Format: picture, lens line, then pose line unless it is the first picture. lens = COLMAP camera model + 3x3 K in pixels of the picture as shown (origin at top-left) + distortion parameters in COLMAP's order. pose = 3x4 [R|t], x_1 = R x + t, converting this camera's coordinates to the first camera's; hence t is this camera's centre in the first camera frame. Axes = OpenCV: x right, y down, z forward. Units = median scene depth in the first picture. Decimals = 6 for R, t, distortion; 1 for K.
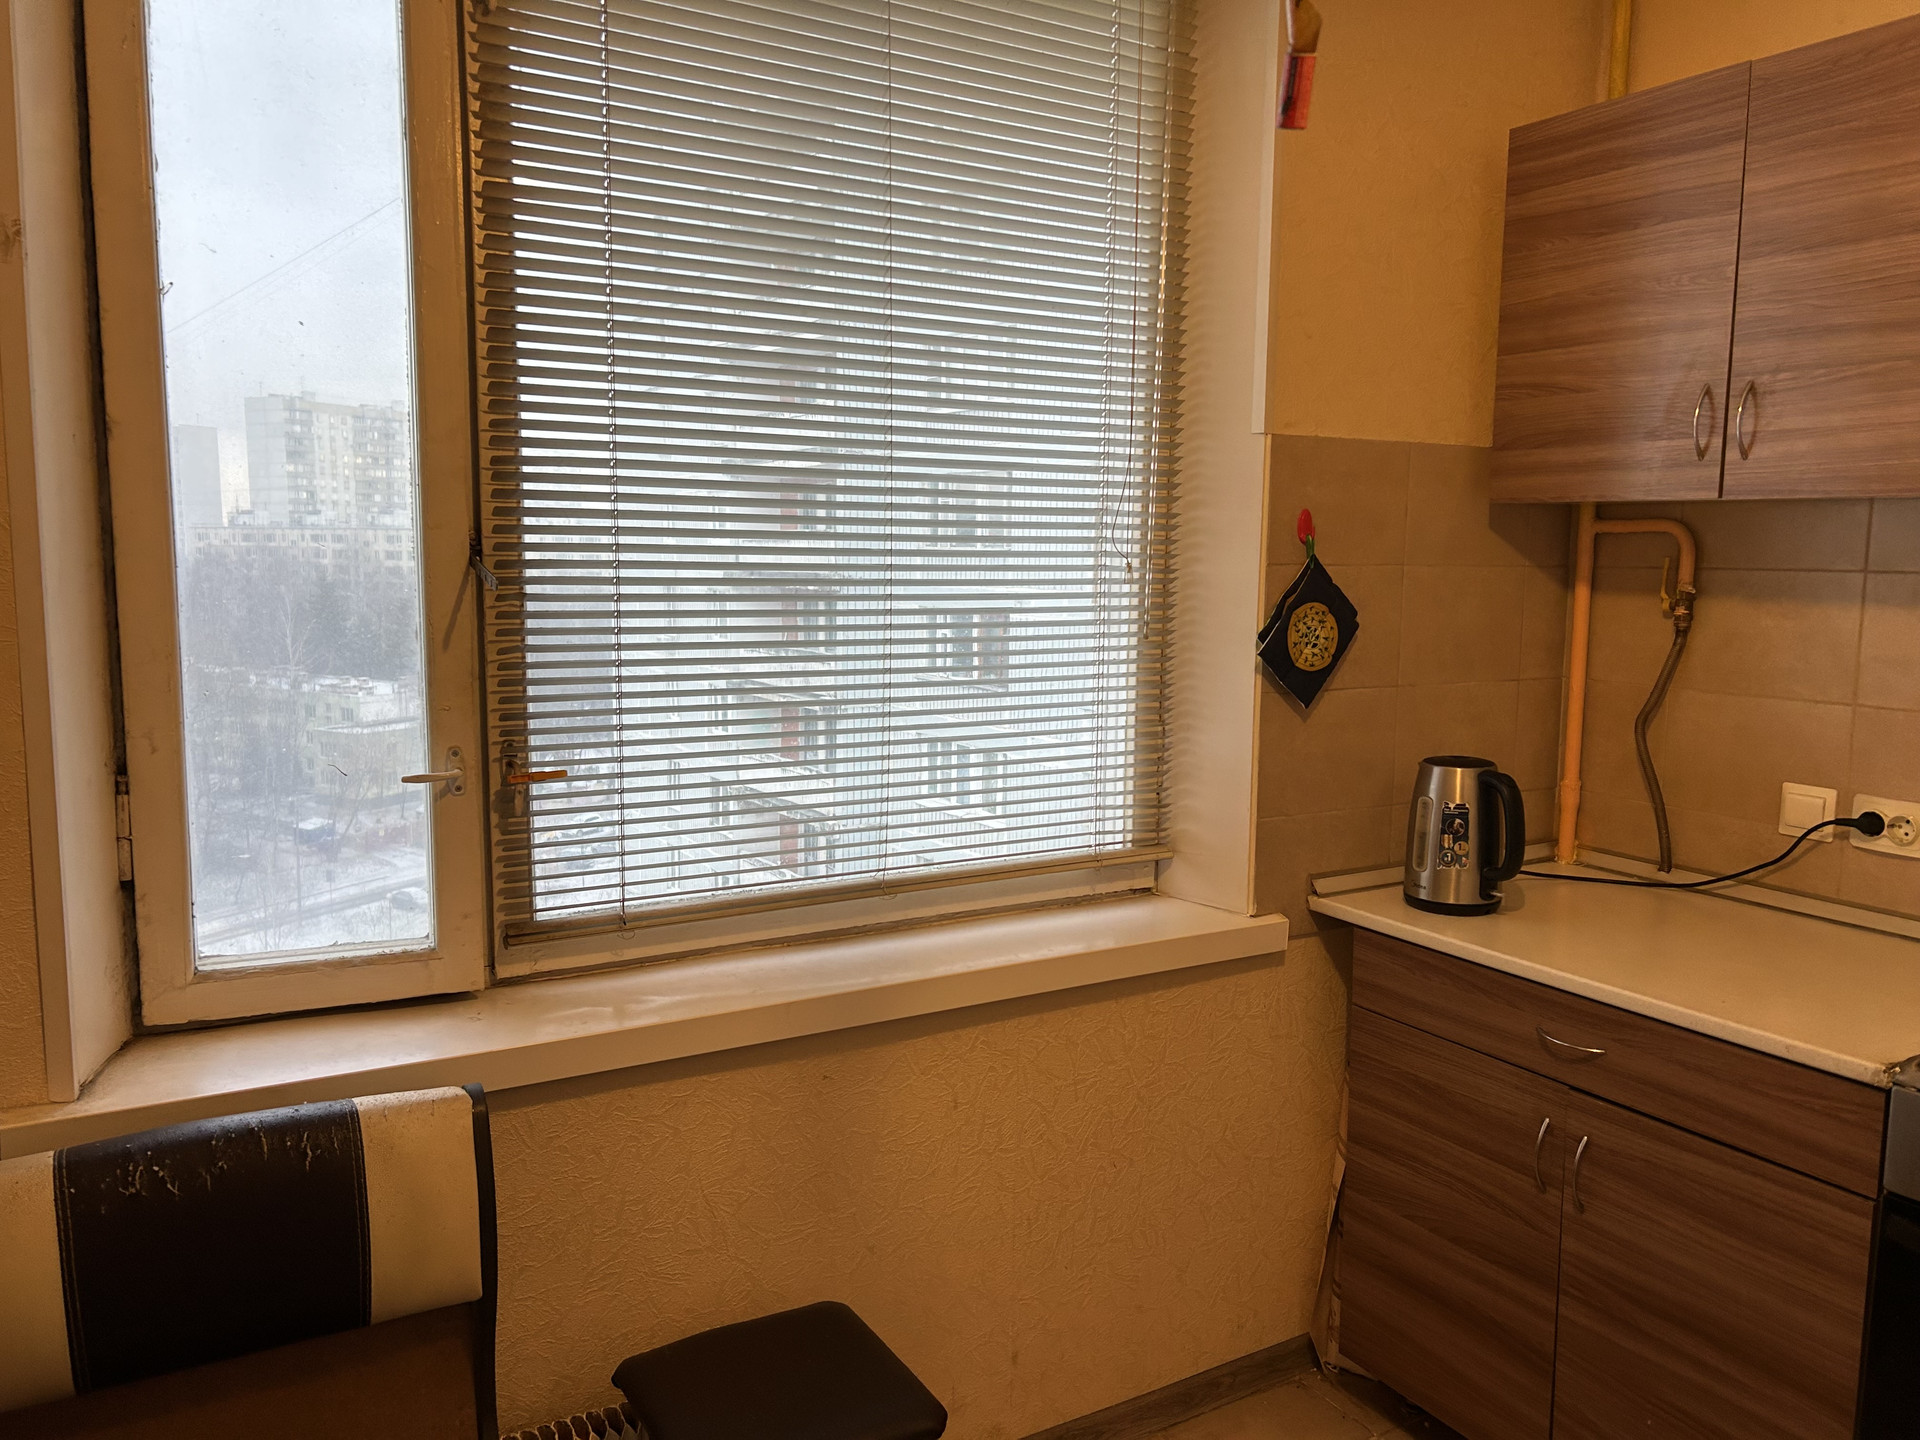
lens RADIAL K [[1447.1, 0, 968.4], [0, 1447.1, 721.0], [0, 0, 1]] dist [0.059298, -0.063658]
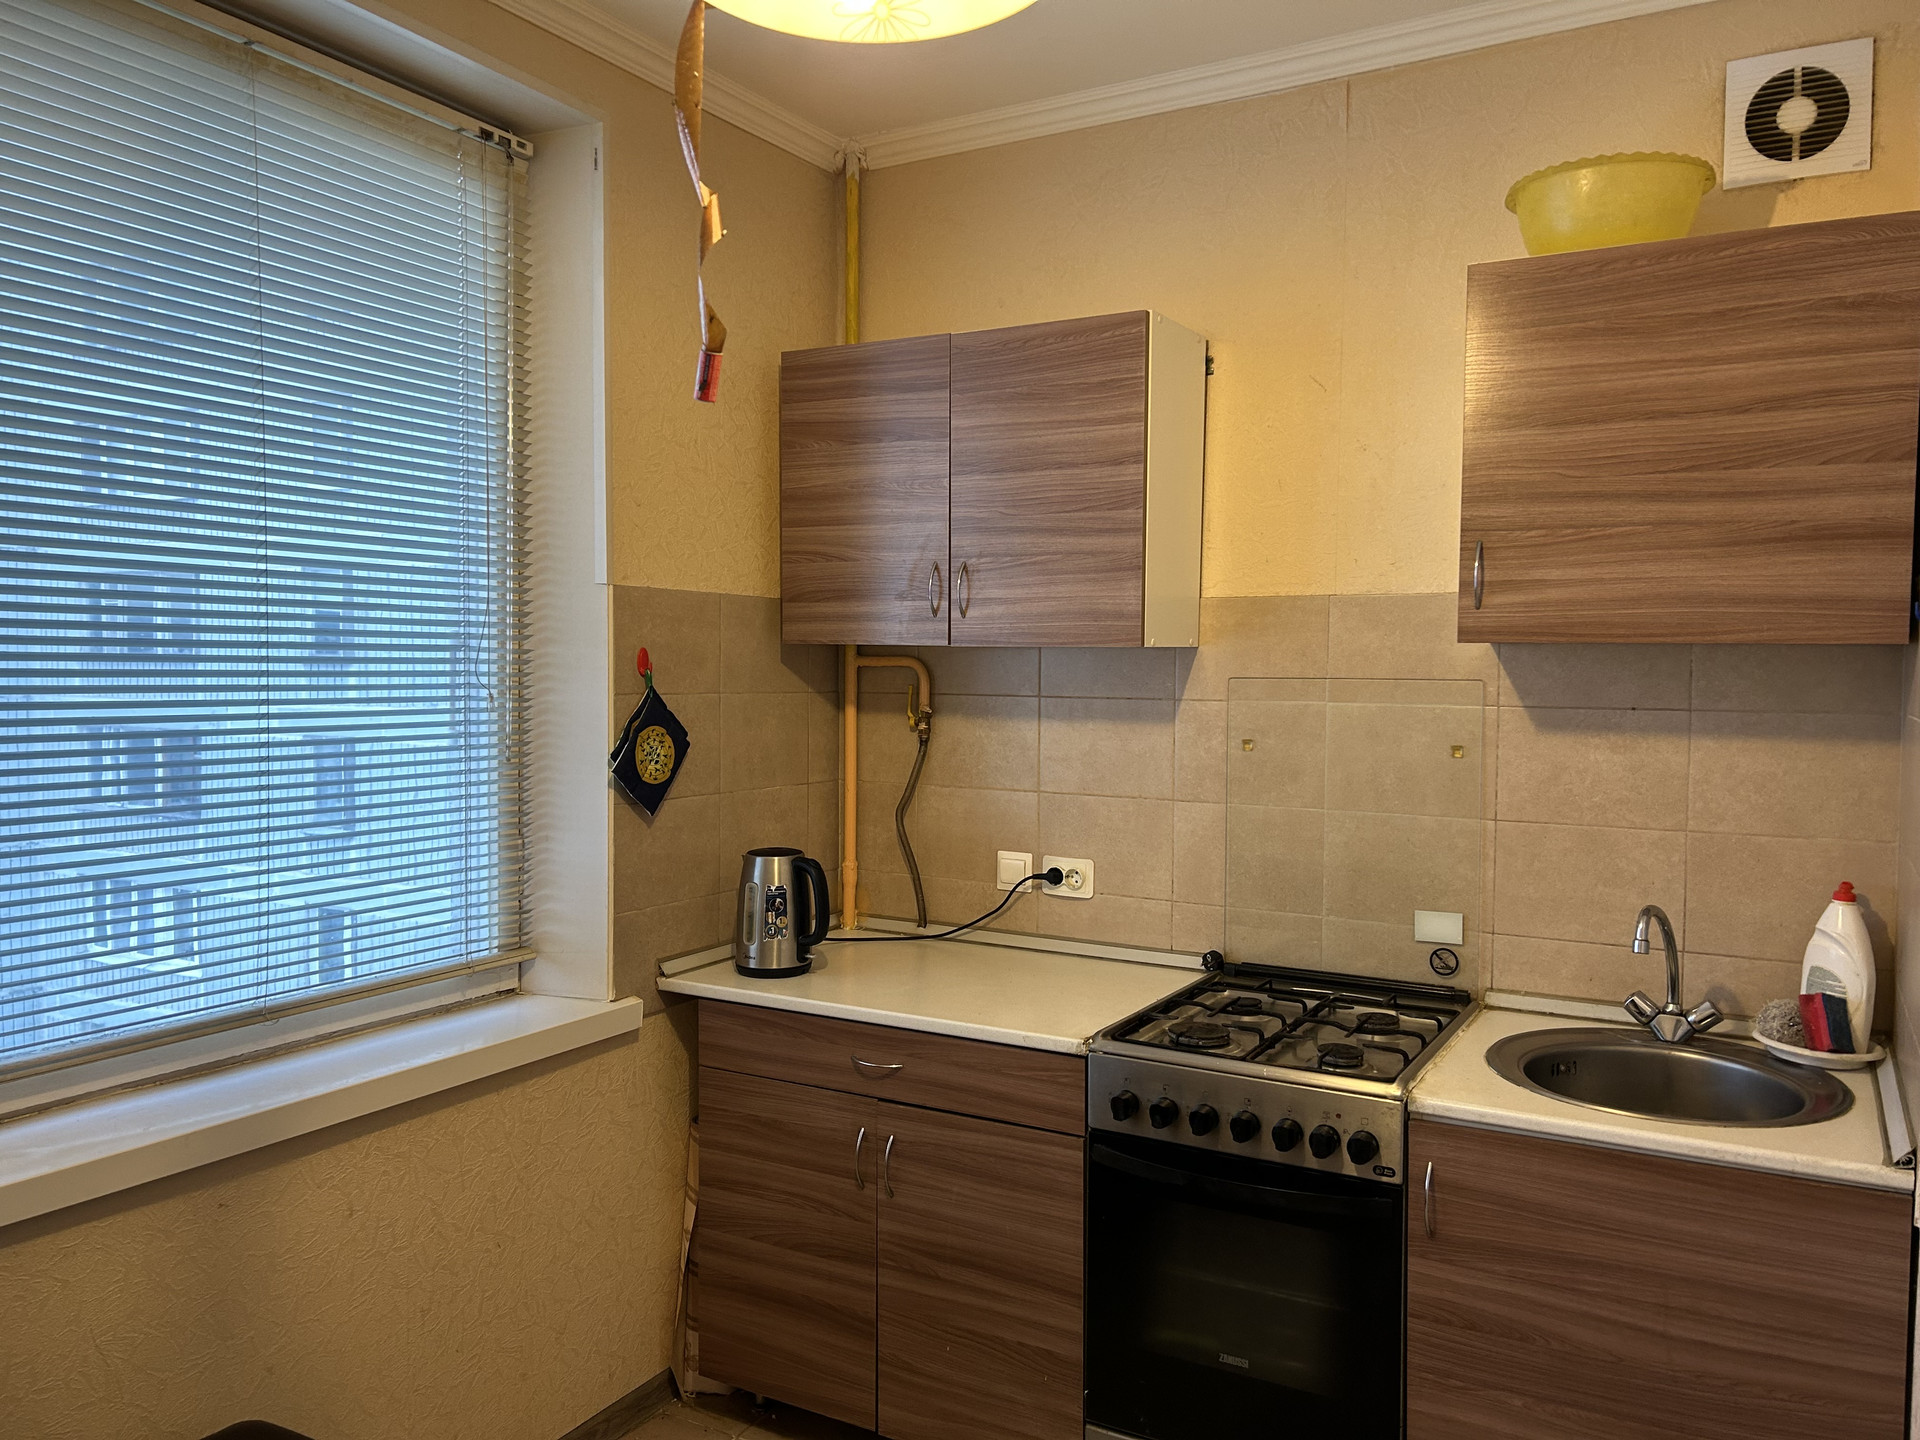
lens RADIAL K [[1447.1, 0, 961.7], [0, 1447.1, 702.6], [0, 0, 1]] dist [0.059298, -0.063658]
pose [[0.866626, -0.015000, 0.498733, -0.132334], [0.060424, 0.995347, -0.075059, 0.003455], [-0.495286, 0.095184, 0.863500, -0.146296]]
